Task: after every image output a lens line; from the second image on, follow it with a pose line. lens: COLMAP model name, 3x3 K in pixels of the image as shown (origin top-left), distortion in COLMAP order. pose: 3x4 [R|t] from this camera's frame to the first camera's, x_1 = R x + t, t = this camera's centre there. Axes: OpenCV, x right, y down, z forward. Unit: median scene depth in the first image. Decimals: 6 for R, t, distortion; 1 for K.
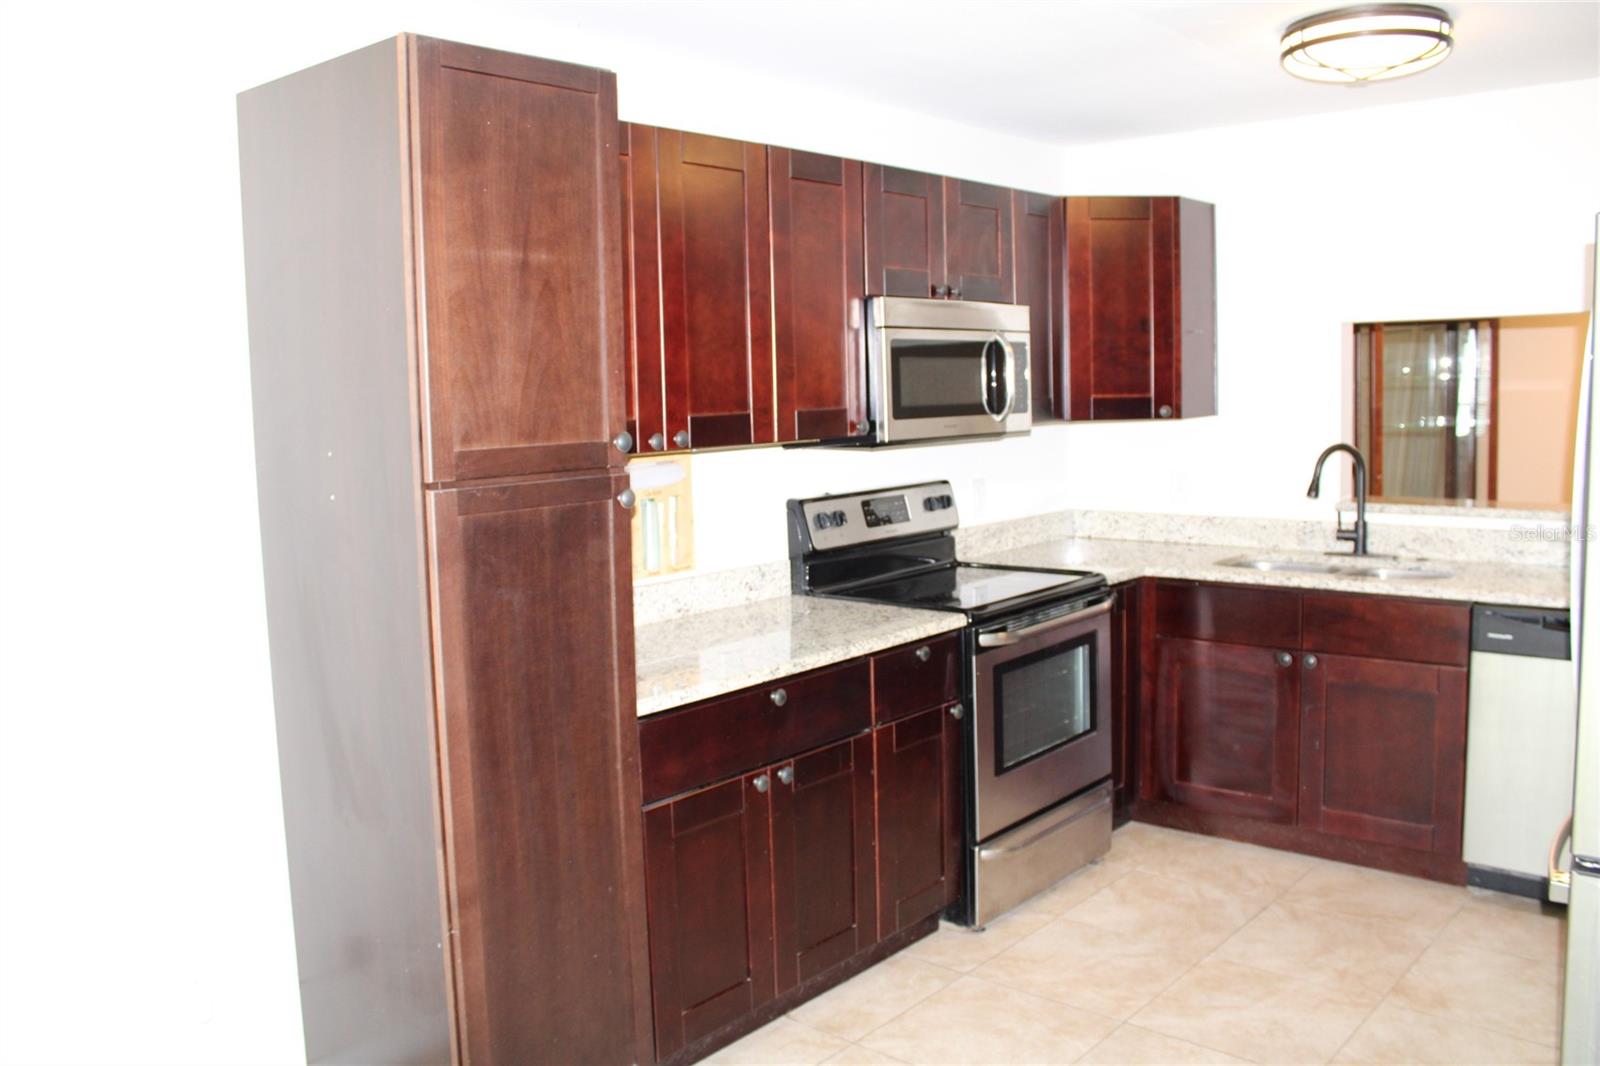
lens RADIAL K [[1339.8, 0, 808.6], [0, 1339.8, 523.3], [0, 0, 1]] dist [-0.166306, 0.145019]
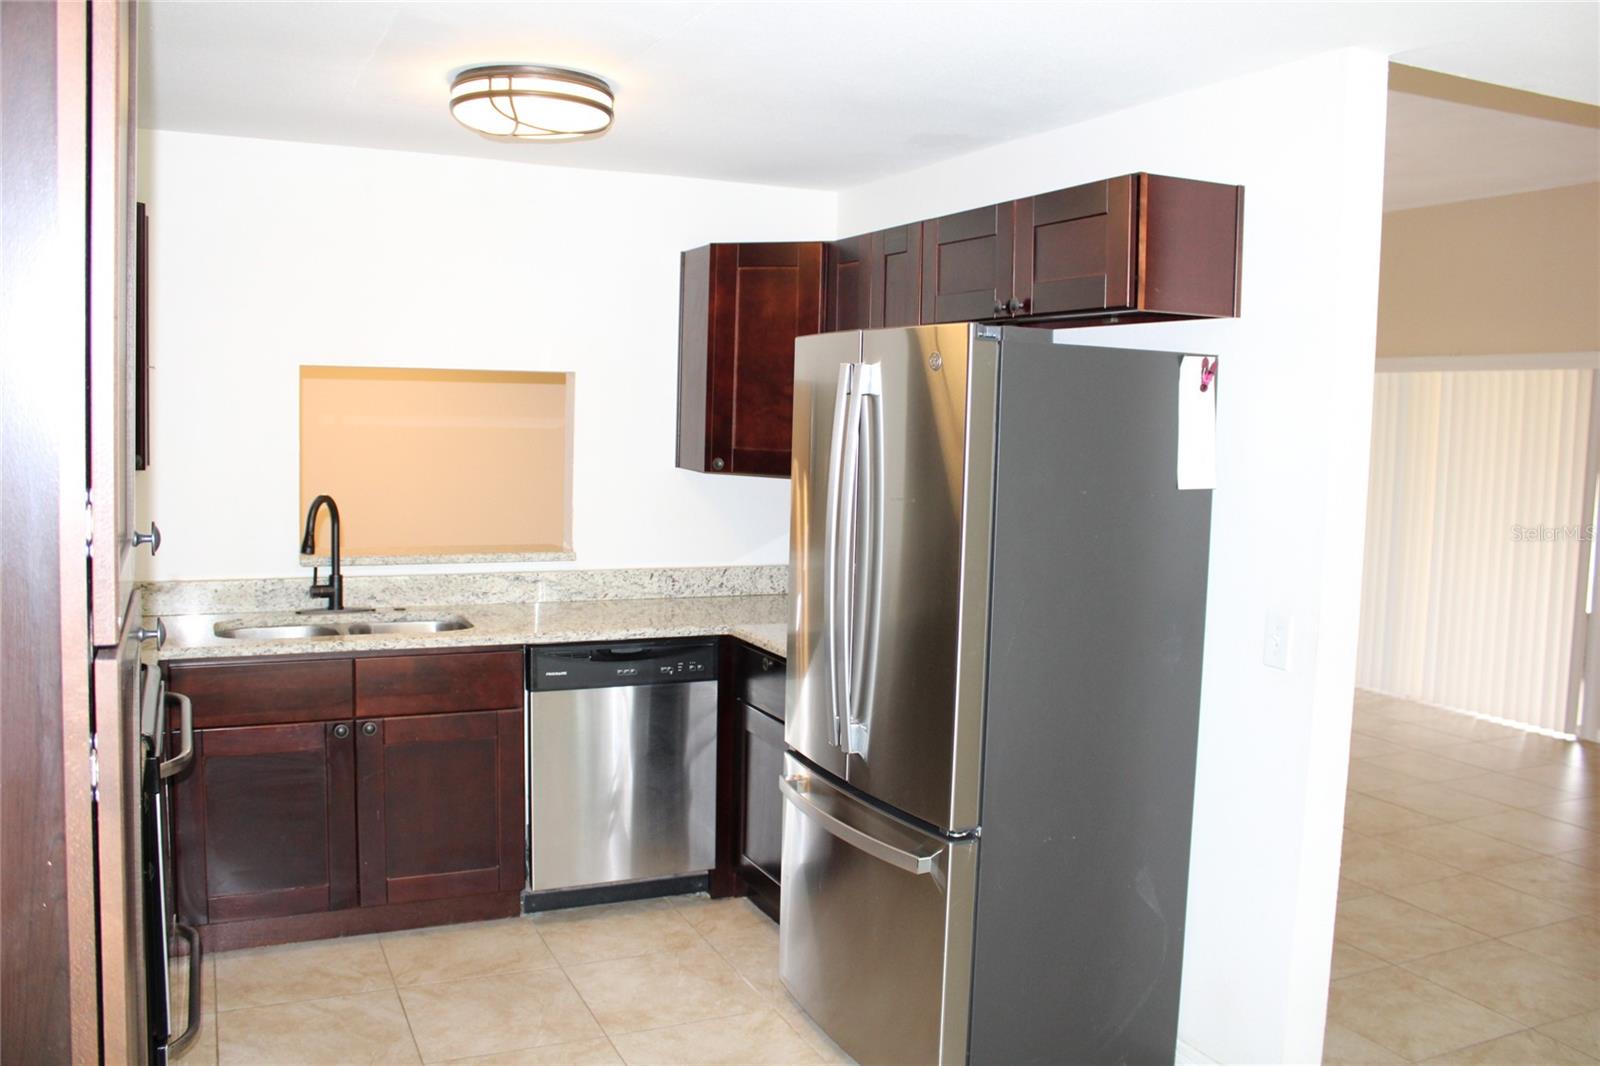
lens RADIAL K [[1339.8, 0, 808.6], [0, 1339.8, 523.3], [0, 0, 1]] dist [-0.166306, 0.145019]
pose [[0.400501, -0.038164, 0.915501, -0.330175], [0.058717, 0.998148, 0.015923, -0.036104], [-0.914413, 0.047378, 0.402000, 0.309219]]
